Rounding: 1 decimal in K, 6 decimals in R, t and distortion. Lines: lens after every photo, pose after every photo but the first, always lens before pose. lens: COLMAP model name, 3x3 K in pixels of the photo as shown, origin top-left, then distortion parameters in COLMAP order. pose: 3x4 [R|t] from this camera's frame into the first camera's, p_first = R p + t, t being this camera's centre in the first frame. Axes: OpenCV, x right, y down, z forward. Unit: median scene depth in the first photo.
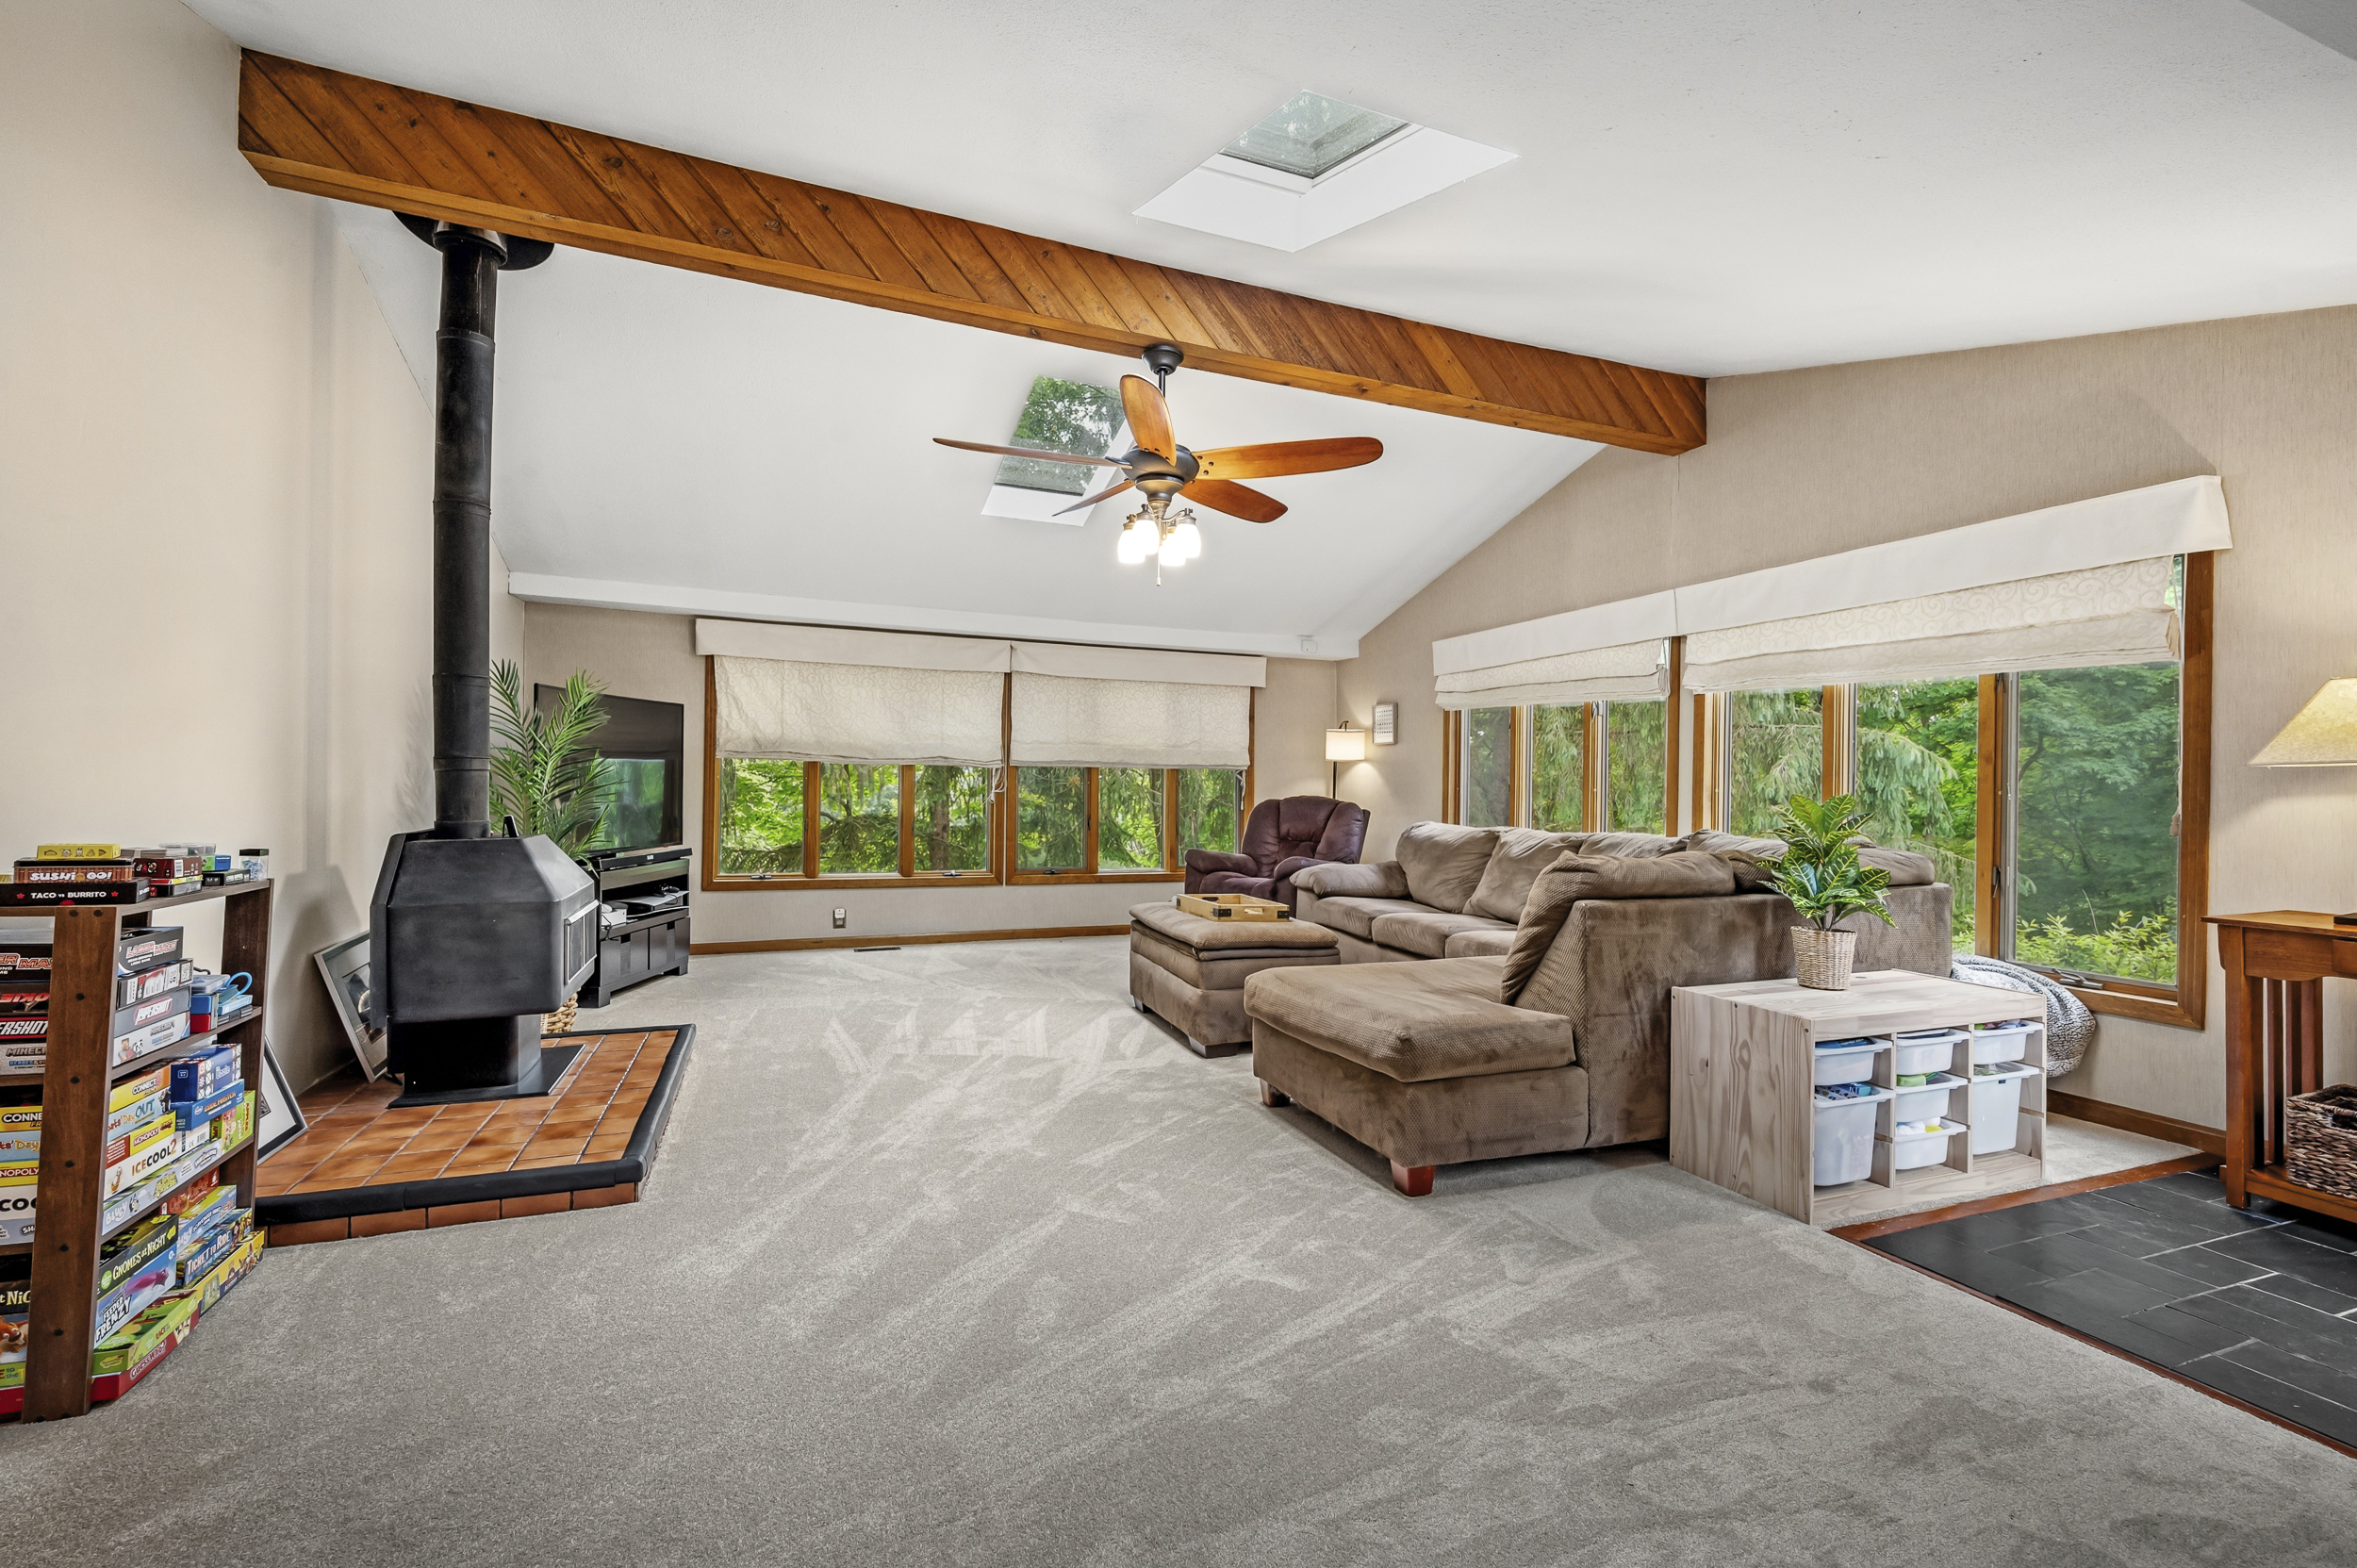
lens RADIAL K [[1010.0, 0, 1177.1], [0, 1010.0, 787.0], [0, 0, 1]] dist [0.007349, 0.000190]
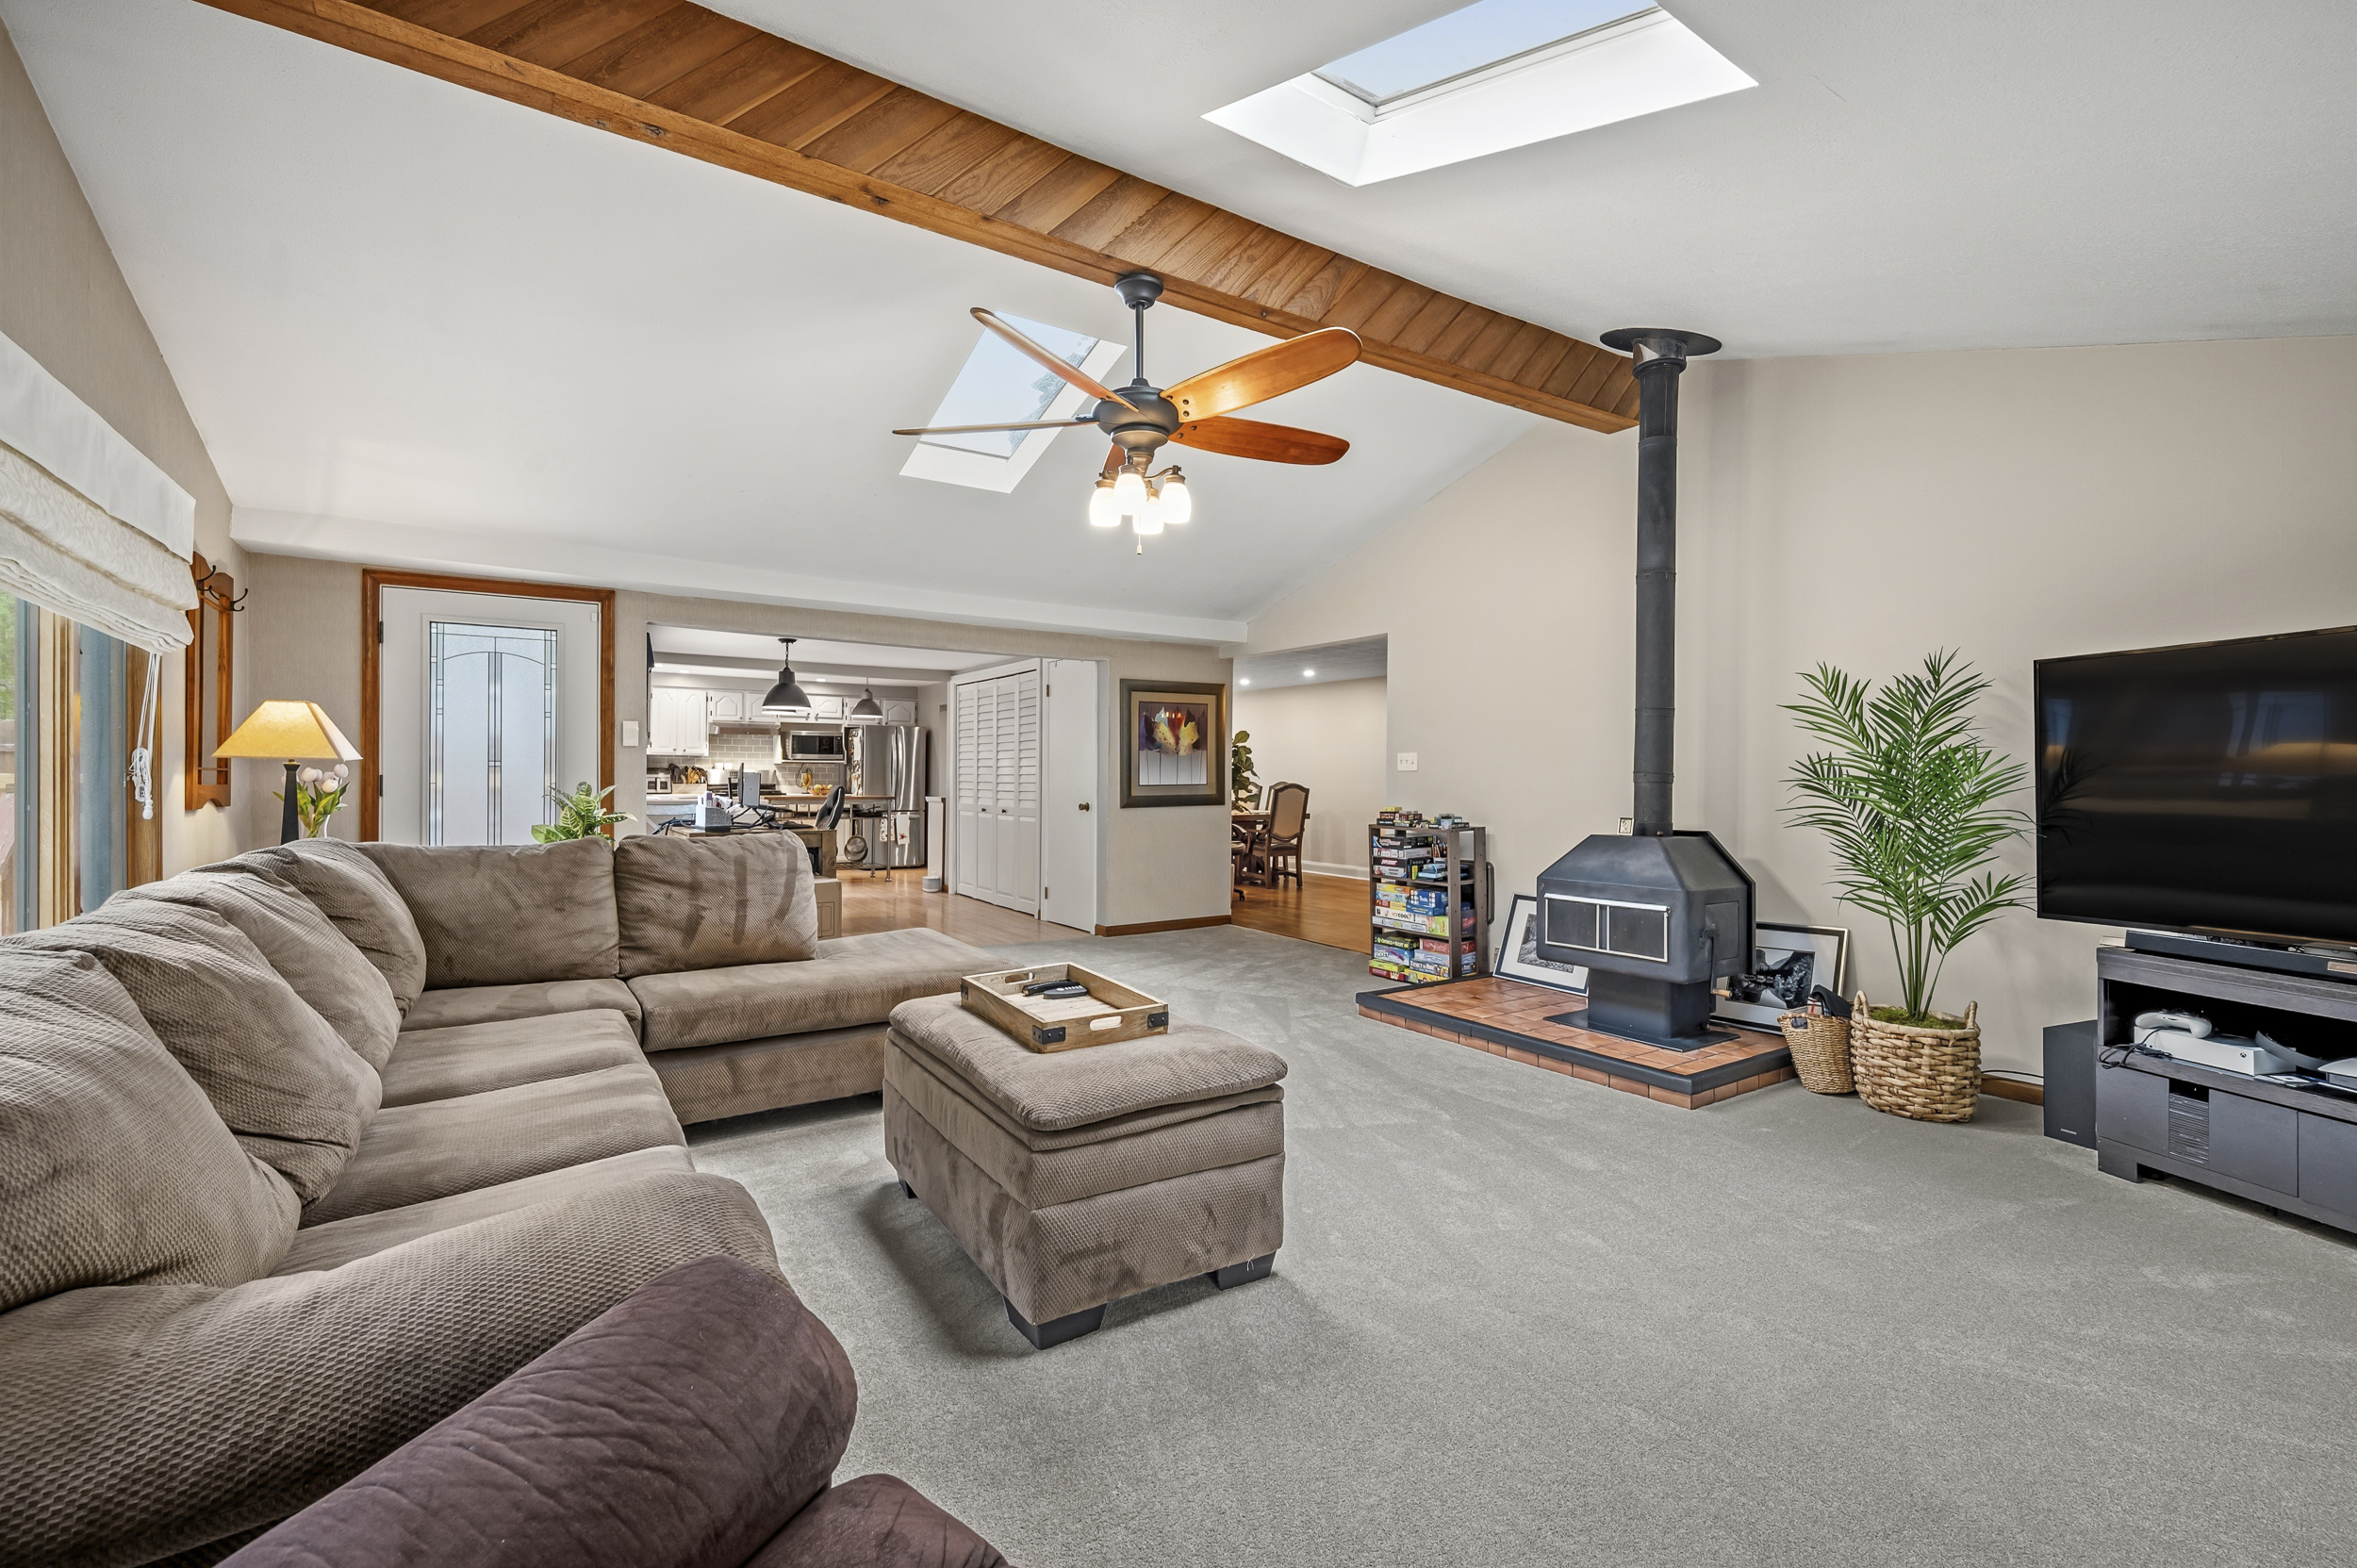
lens RADIAL K [[1012.5, 0, 1182.1], [0, 1012.5, 778.3], [0, 0, 1]] dist [0.008160, 0.000315]
pose [[-0.974740, -0.016128, -0.222758, 0.109485], [-0.016627, 0.999862, 0.000367, -0.009637], [0.222721, 0.004061, -0.974874, 1.472934]]
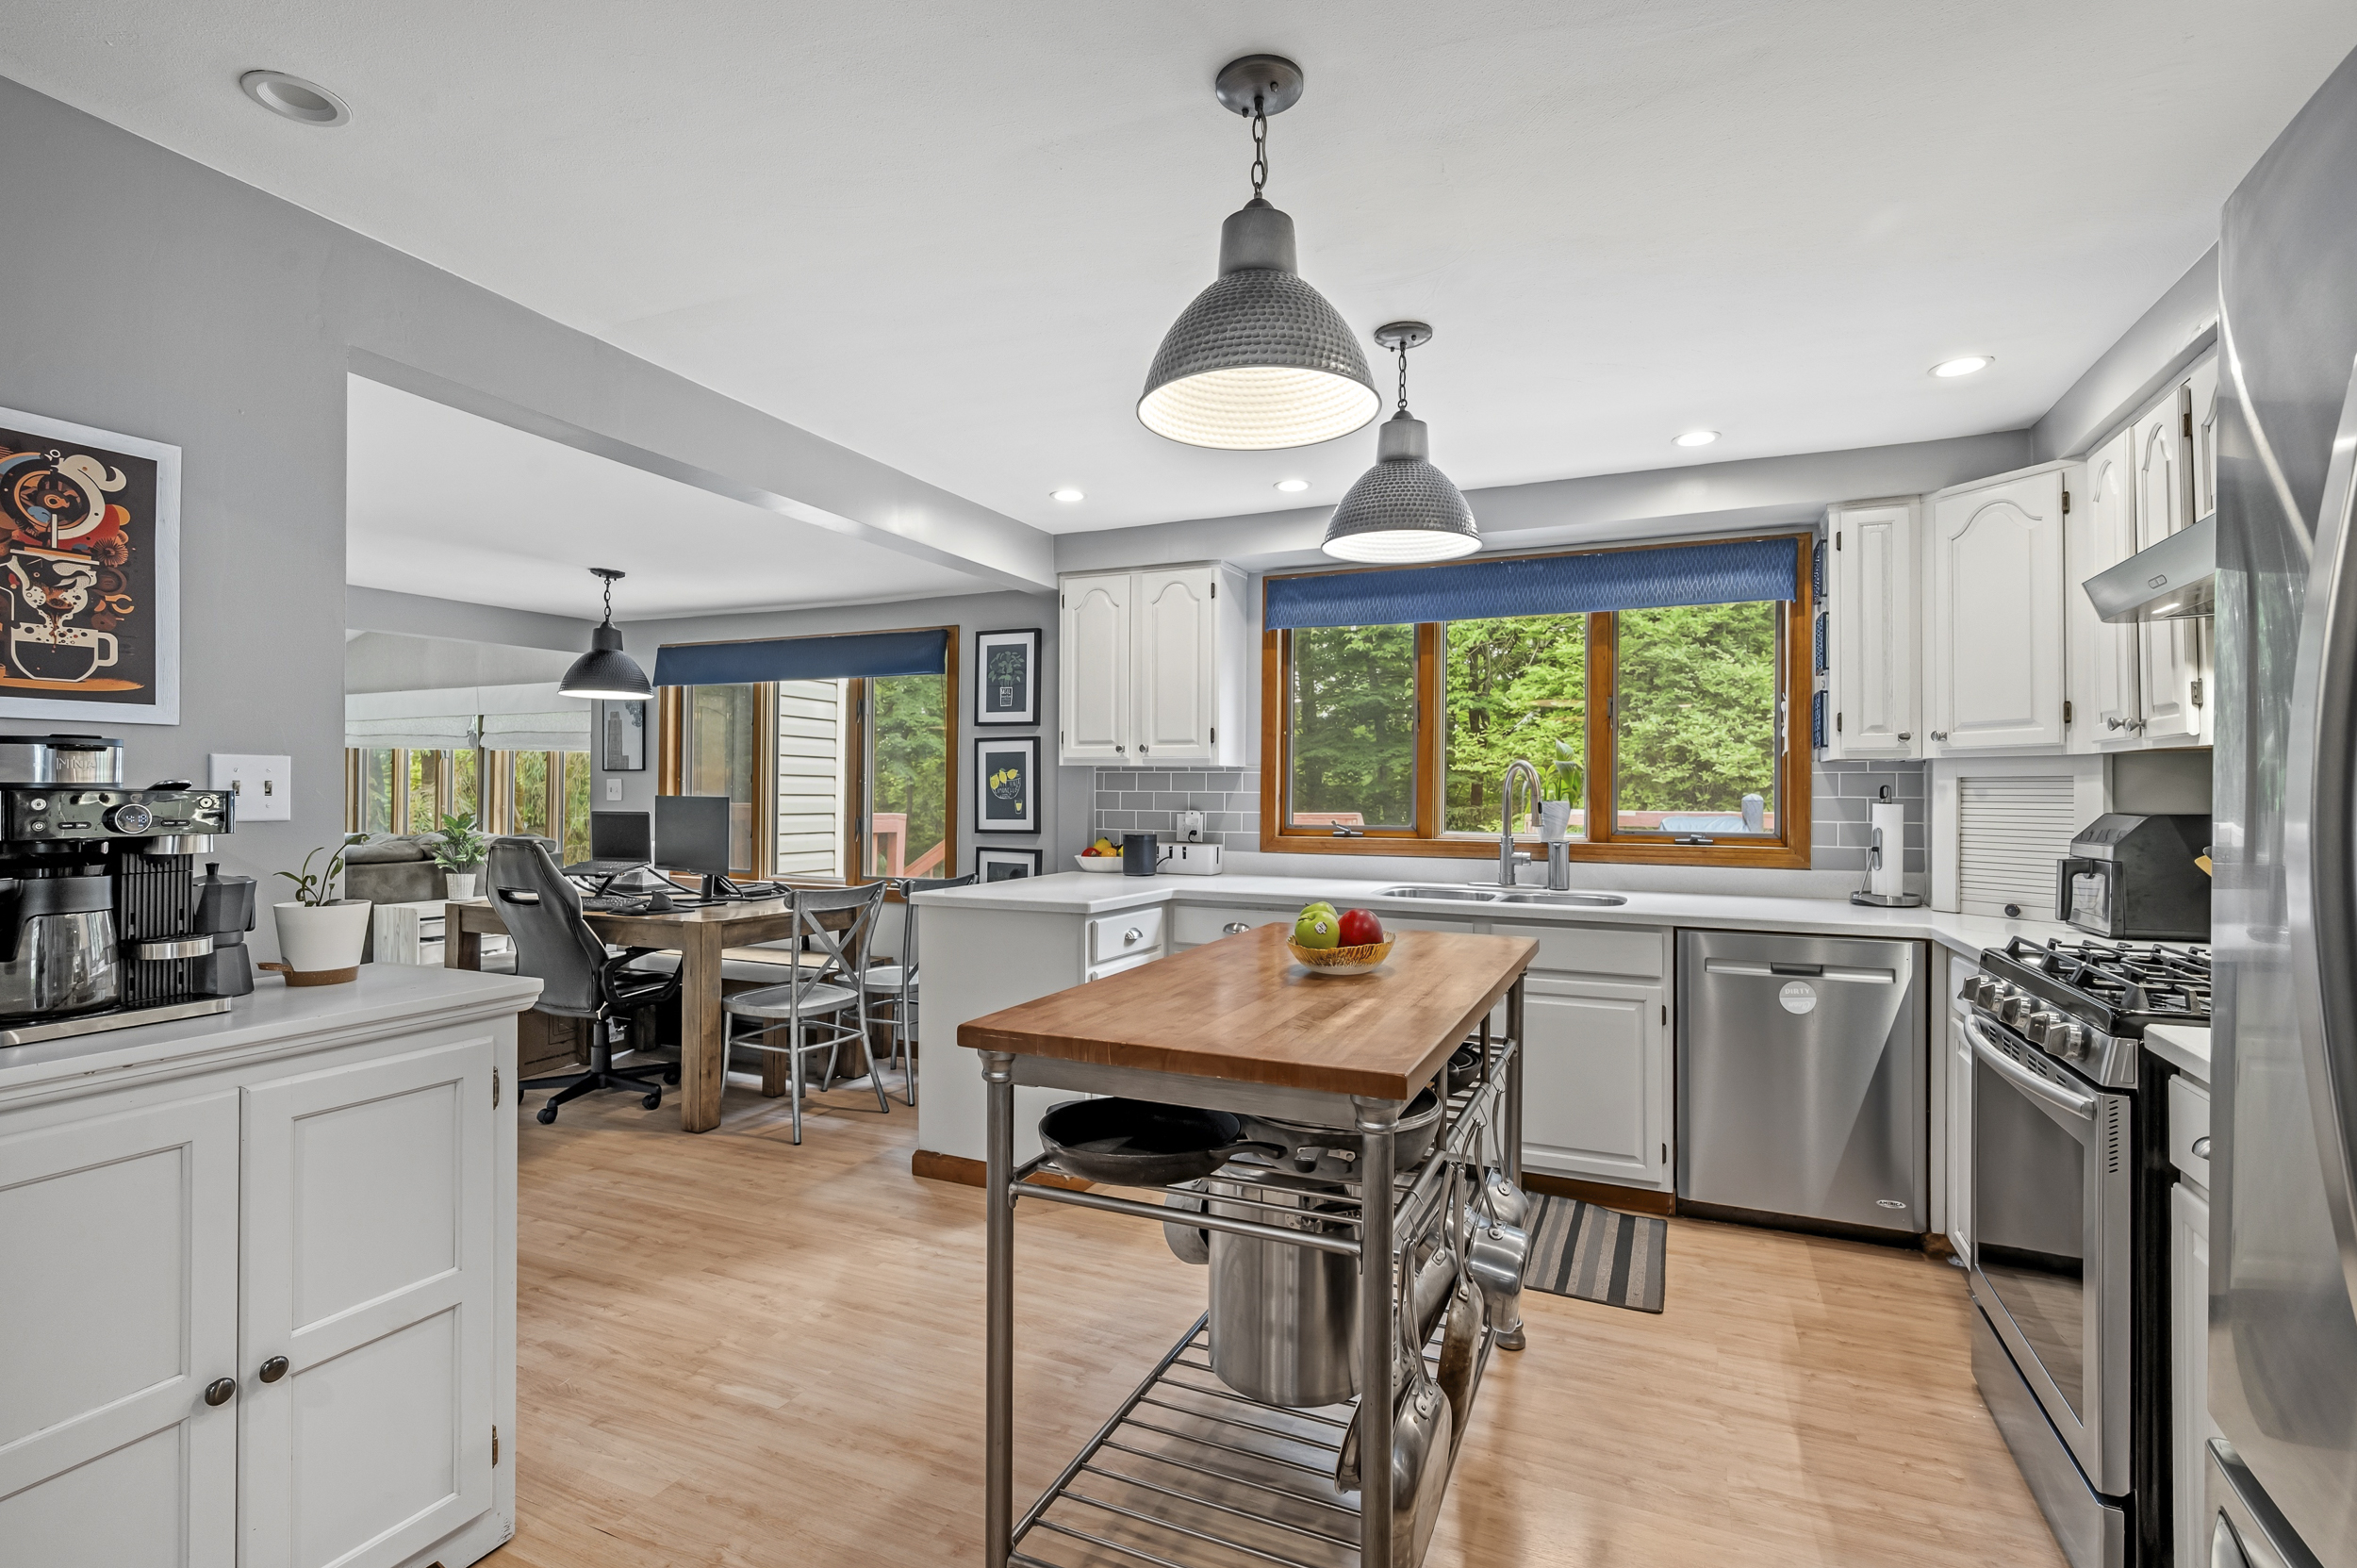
lens RADIAL K [[1088.7, 0, 1178.5], [0, 1088.7, 784.0], [0, 0, 1]] dist [0.001590, -0.000402]
pose [[0.715859, 0.000294, 0.698244, 0.053781], [0.002265, 0.999994, -0.002743, -0.026595], [-0.698241, 0.003545, 0.715854, -1.024804]]
